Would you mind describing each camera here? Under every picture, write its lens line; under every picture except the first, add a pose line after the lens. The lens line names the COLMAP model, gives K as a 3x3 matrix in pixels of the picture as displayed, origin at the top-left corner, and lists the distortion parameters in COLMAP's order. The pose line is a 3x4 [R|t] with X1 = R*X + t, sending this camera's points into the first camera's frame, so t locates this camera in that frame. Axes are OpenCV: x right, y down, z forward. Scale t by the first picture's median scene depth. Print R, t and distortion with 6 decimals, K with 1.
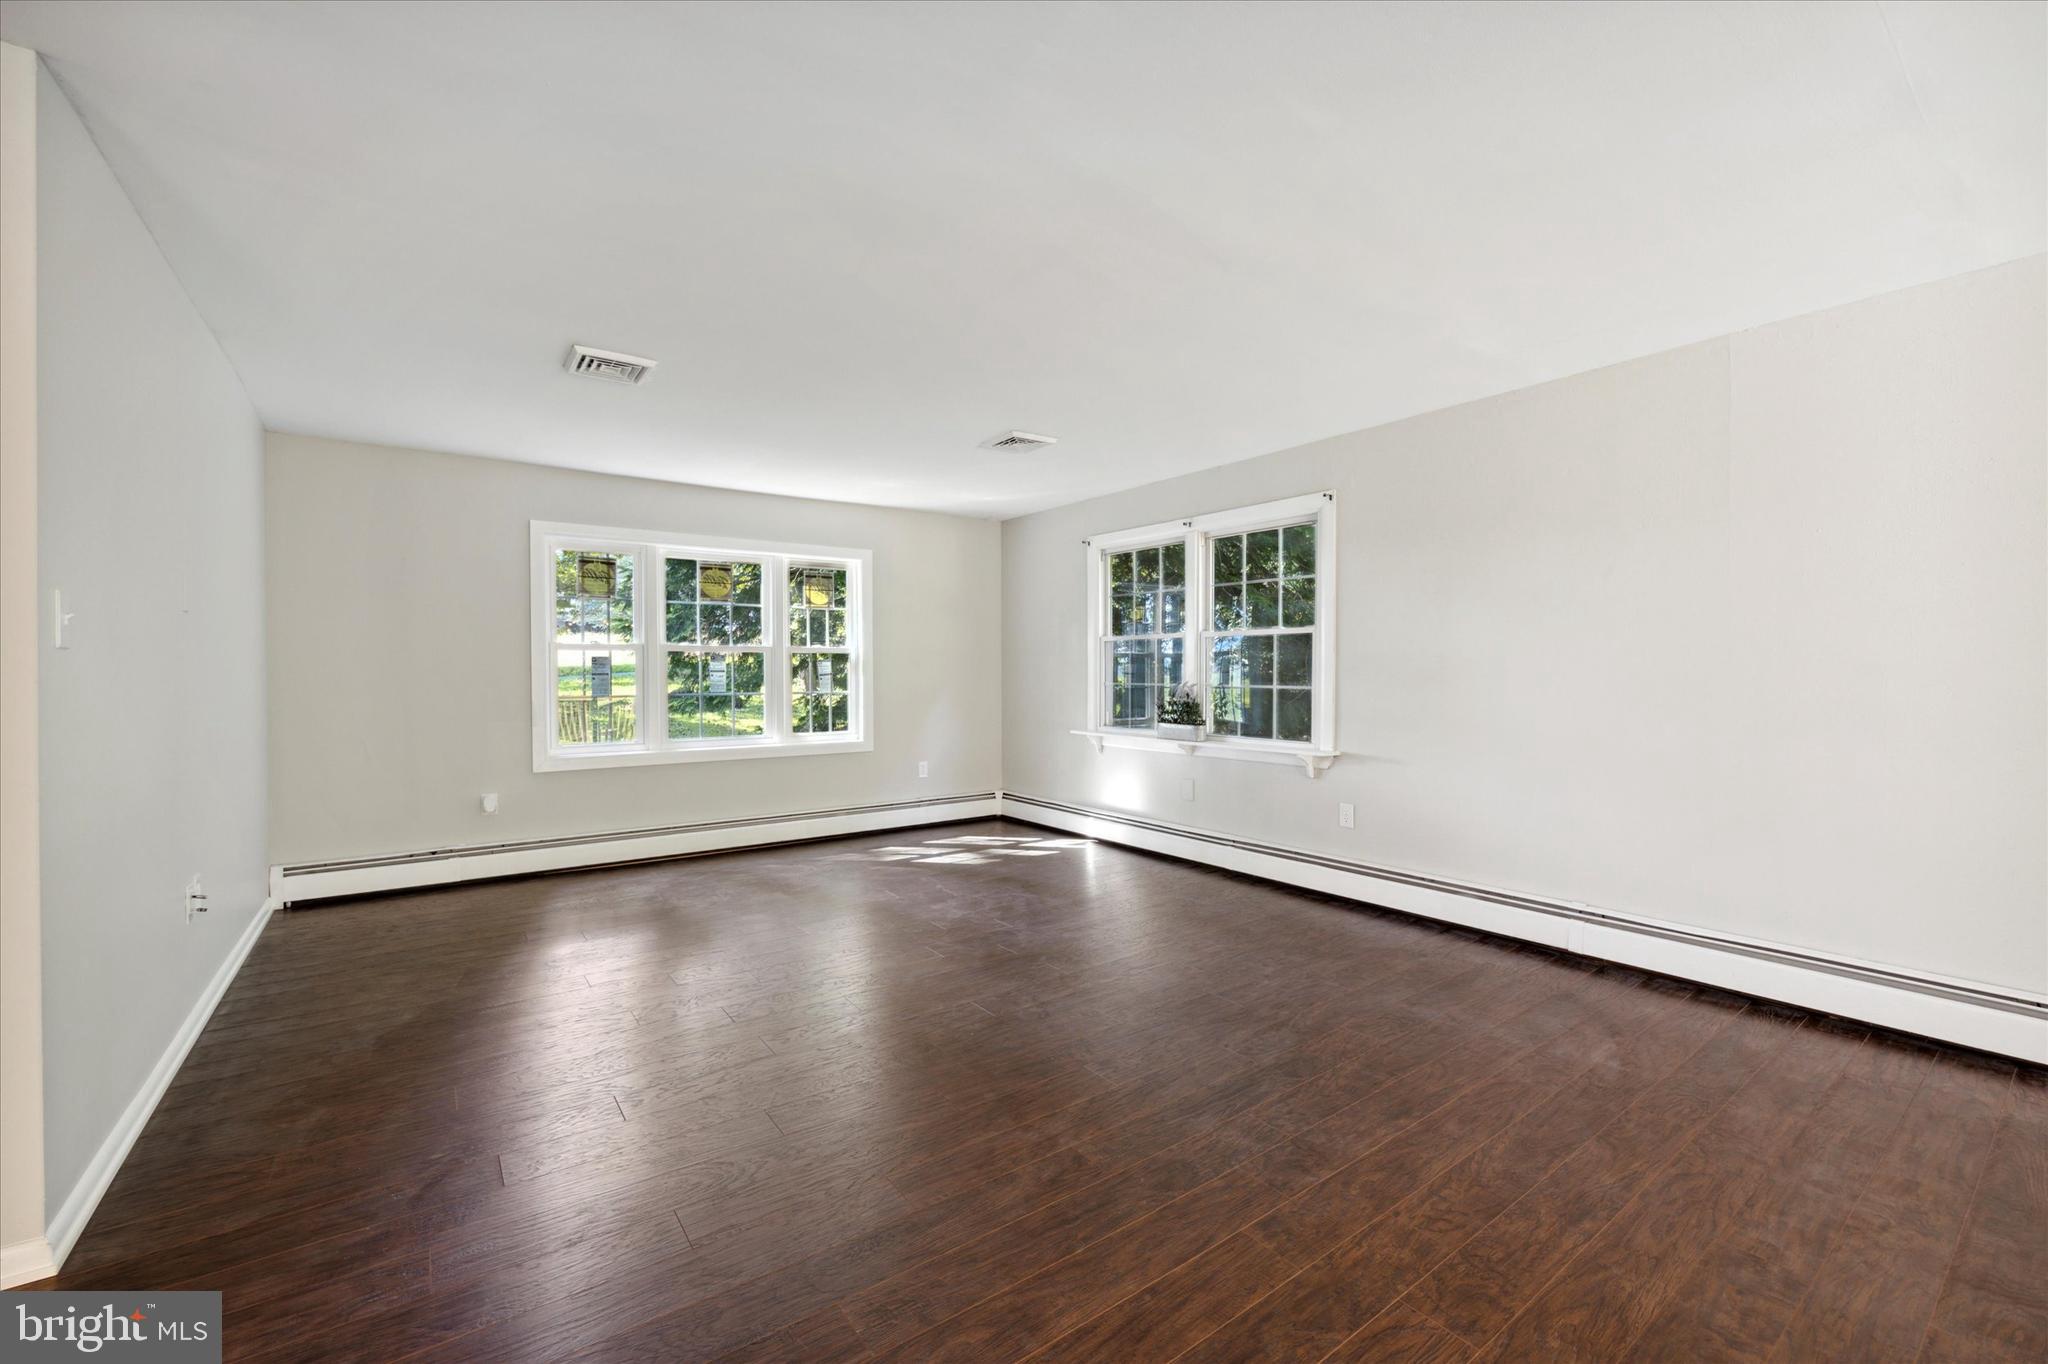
lens RADIAL K [[836.0, 0, 1022.7], [0, 836.0, 685.3], [0, 0, 1]] dist [0.000341, 0.000257]
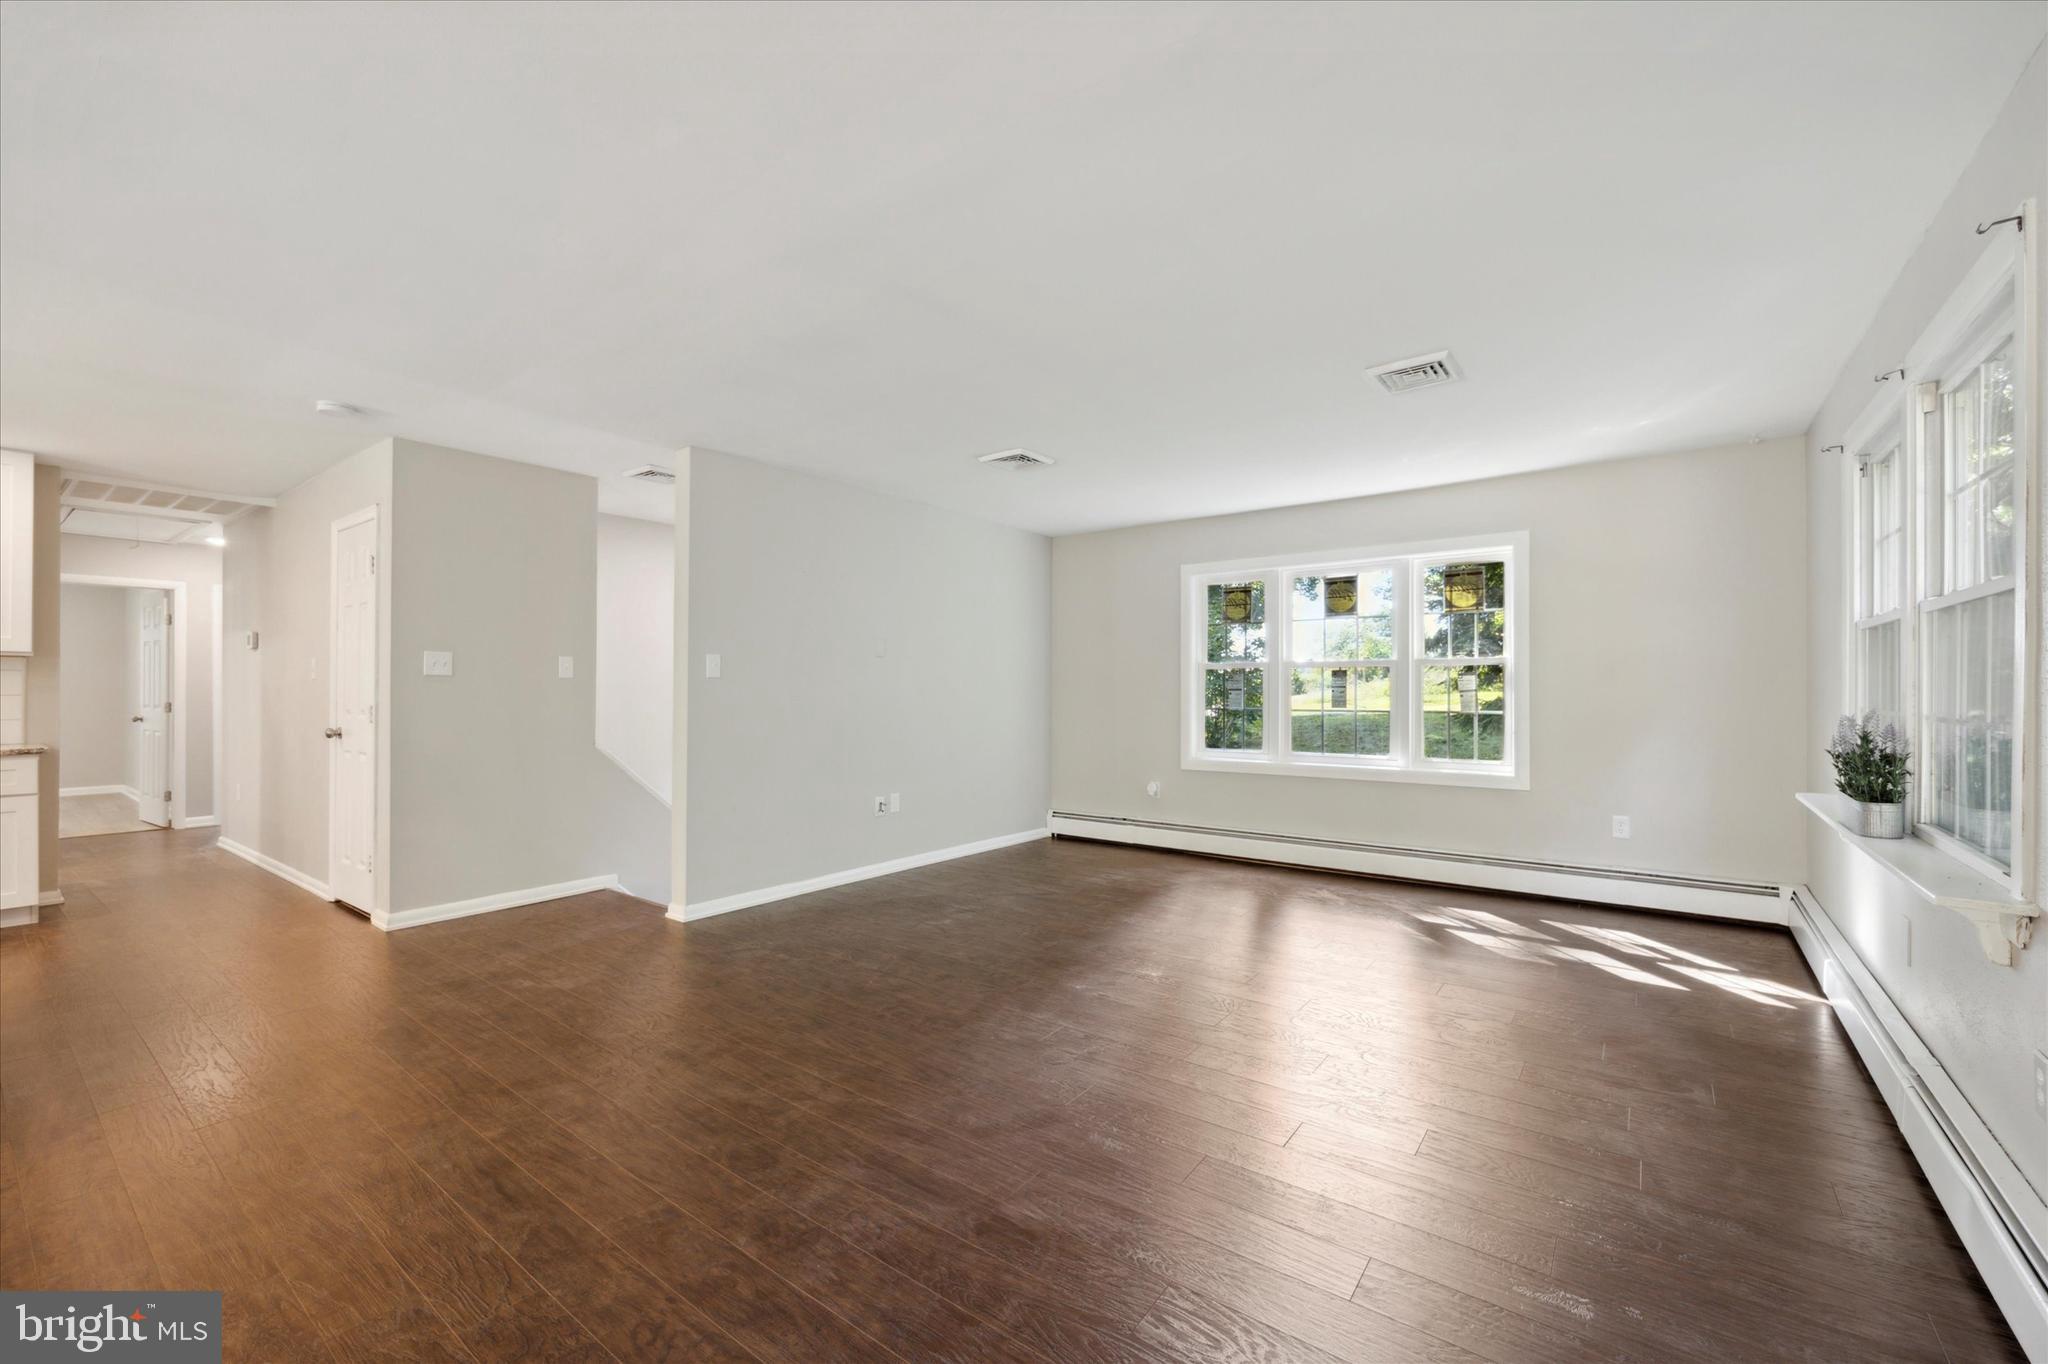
lens RADIAL K [[836.0, 0, 1021.4], [0, 836.0, 683.9], [0, 0, 1]] dist [0.000341, 0.000257]
pose [[0.282924, -0.005334, -0.959127, 0.534918], [-0.014173, 0.999852, -0.009741, -0.006258], [0.959037, 0.016350, 0.282807, 0.416887]]
